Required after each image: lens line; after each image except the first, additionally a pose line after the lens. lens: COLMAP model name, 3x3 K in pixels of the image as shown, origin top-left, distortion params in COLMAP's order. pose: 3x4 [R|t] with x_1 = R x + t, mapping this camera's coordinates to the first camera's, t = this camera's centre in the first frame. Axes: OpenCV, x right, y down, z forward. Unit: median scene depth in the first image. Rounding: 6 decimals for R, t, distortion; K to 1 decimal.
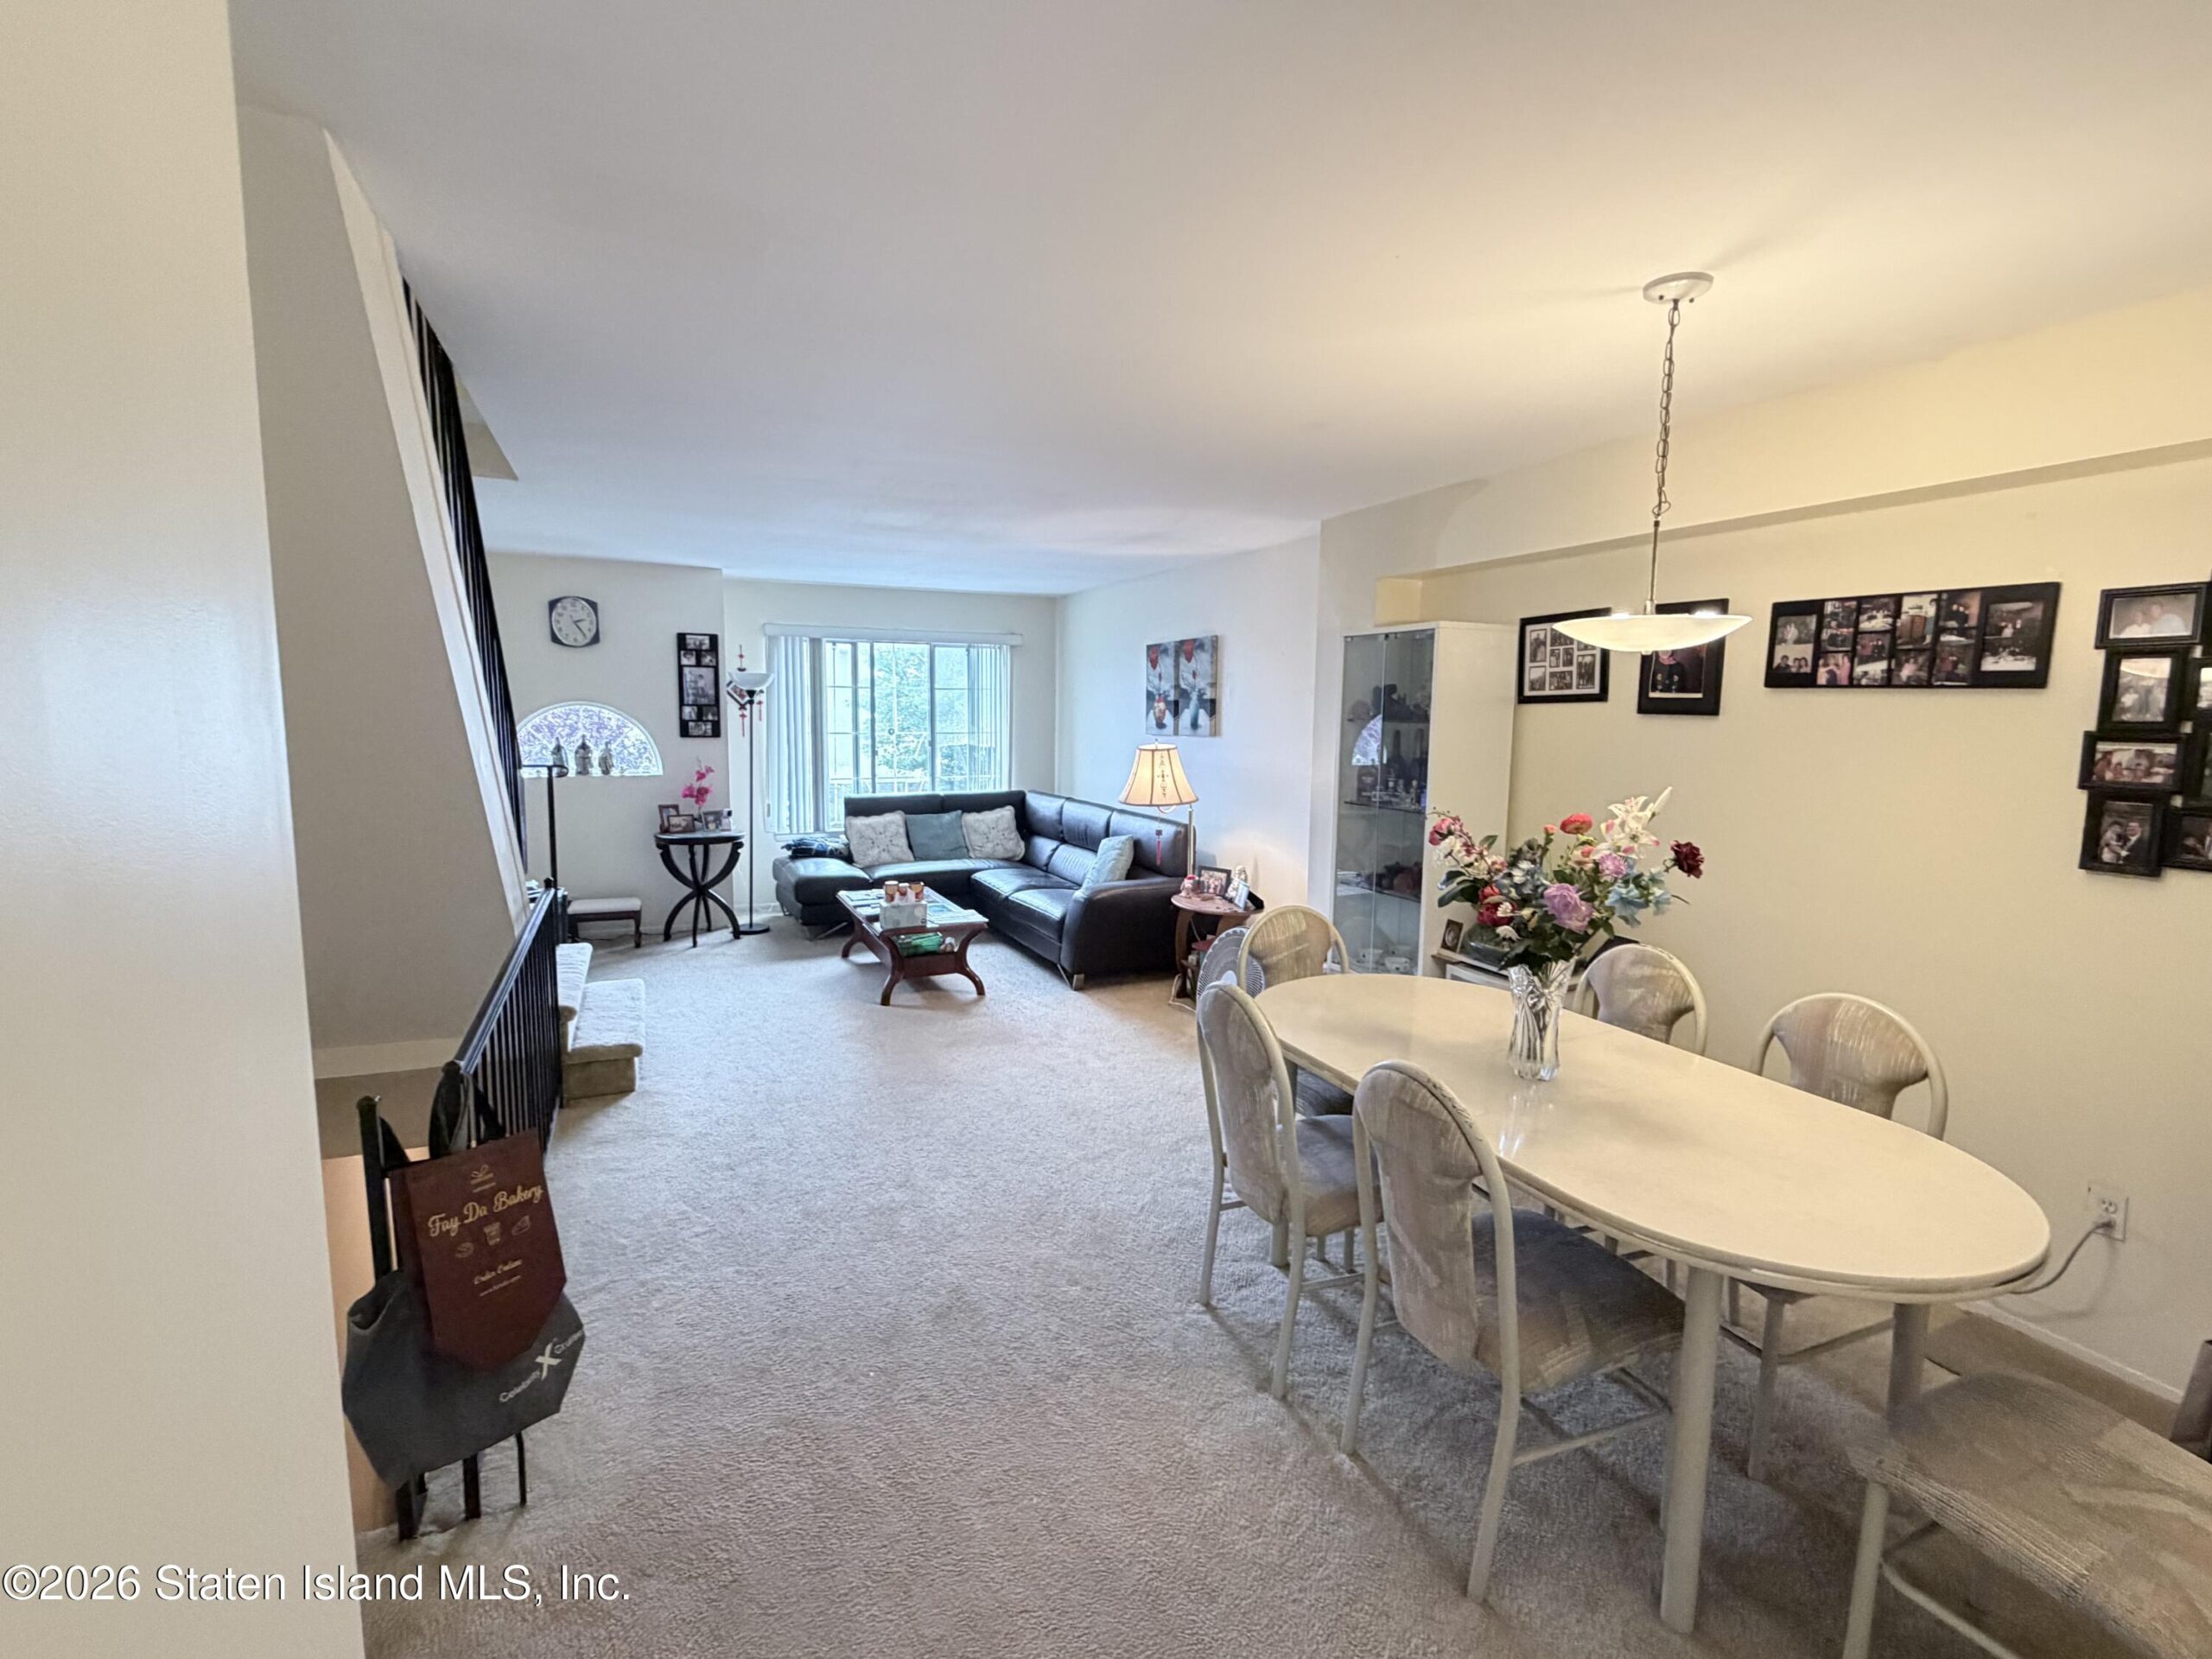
lens RADIAL K [[1037.3, 0, 1106.0], [0, 1037.3, 829.5], [0, 0, 1]] dist [-0.001802, -0.000607]
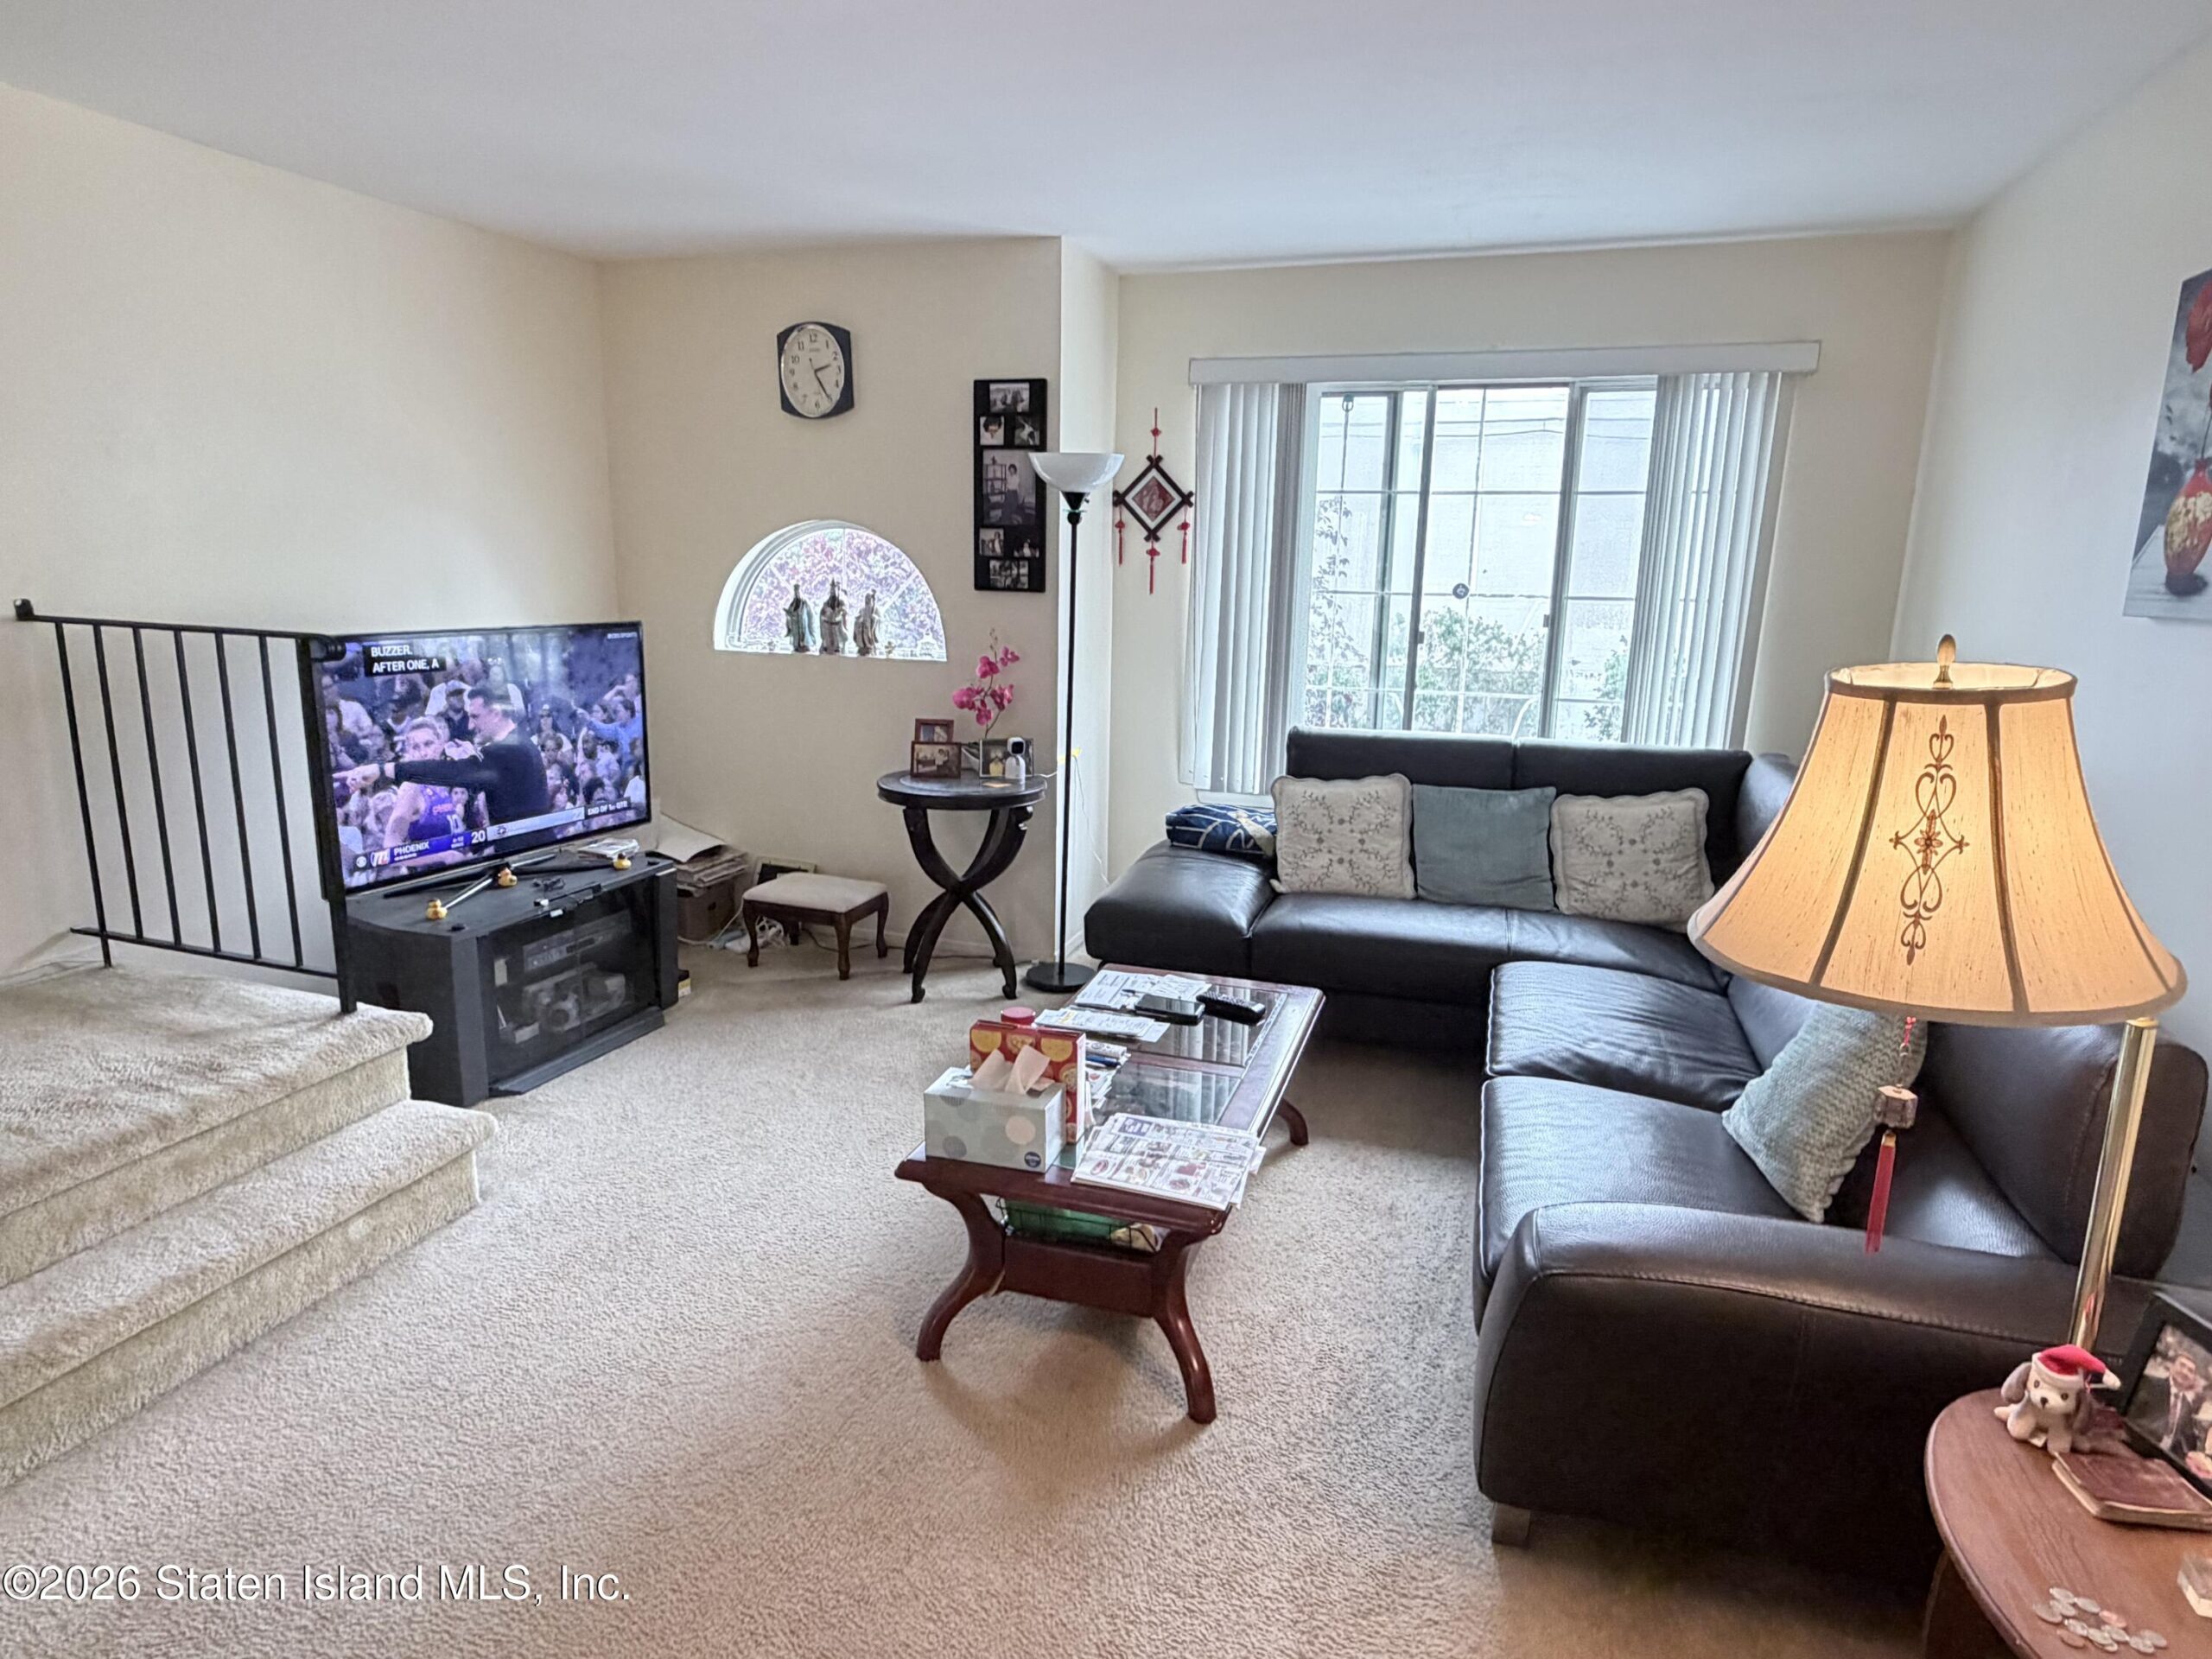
lens RADIAL K [[1274.9, 0, 1102.5], [0, 1274.9, 838.5], [0, 0, 1]] dist [0.004902, 0.001010]
pose [[0.738386, 0.150423, -0.657388, 0.072793], [-0.091135, 0.988121, 0.123737, -0.051189], [0.668192, -0.031455, 0.743324, 0.566914]]
